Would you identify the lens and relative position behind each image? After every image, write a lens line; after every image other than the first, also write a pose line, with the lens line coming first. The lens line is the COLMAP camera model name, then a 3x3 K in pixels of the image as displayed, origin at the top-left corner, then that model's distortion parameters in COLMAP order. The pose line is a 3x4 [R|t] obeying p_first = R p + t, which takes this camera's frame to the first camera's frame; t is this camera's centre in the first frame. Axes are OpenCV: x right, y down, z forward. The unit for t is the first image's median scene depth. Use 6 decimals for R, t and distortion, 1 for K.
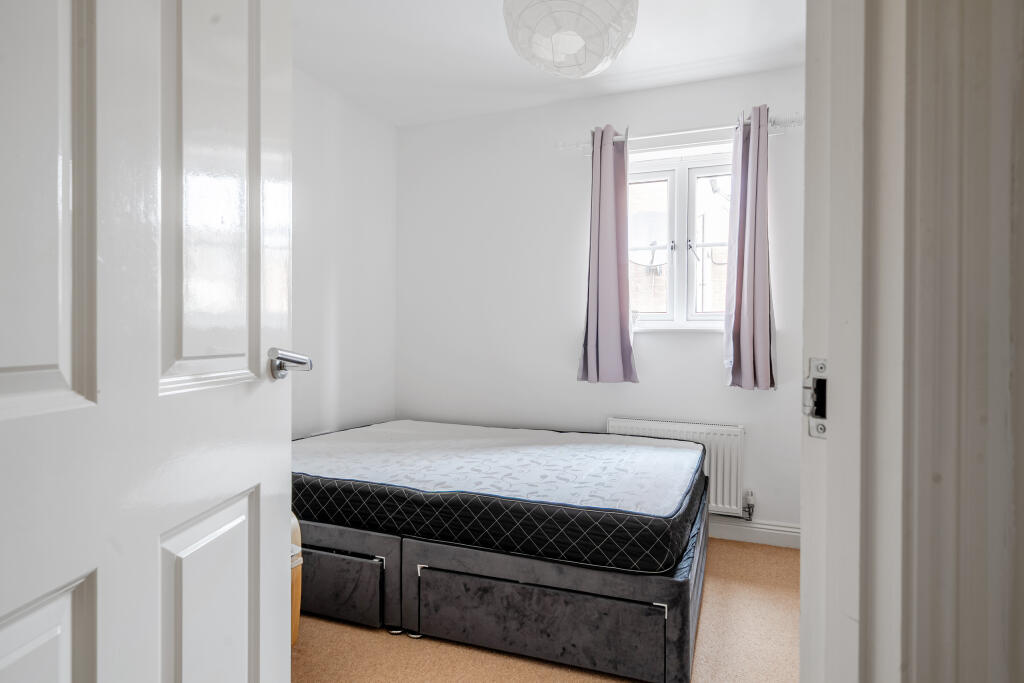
lens RADIAL K [[559.1, 0, 513.5], [0, 559.1, 339.2], [0, 0, 1]] dist [0.007337, 0.000490]
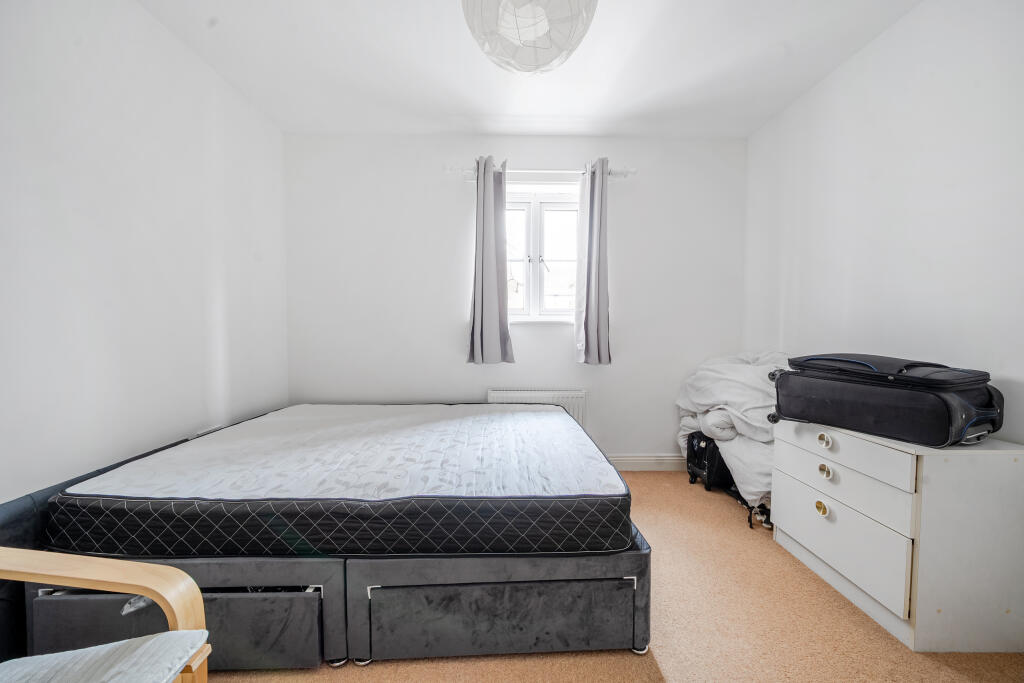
lens RADIAL K [[355.5, 0, 509.7], [0, 355.5, 339.4], [0, 0, 1]] dist [-0.001417, -0.000168]
pose [[0.919993, -0.021886, 0.391322, -0.167634], [0.009317, 0.999379, 0.033991, -0.006540], [-0.391823, -0.027626, 0.919626, 0.385773]]
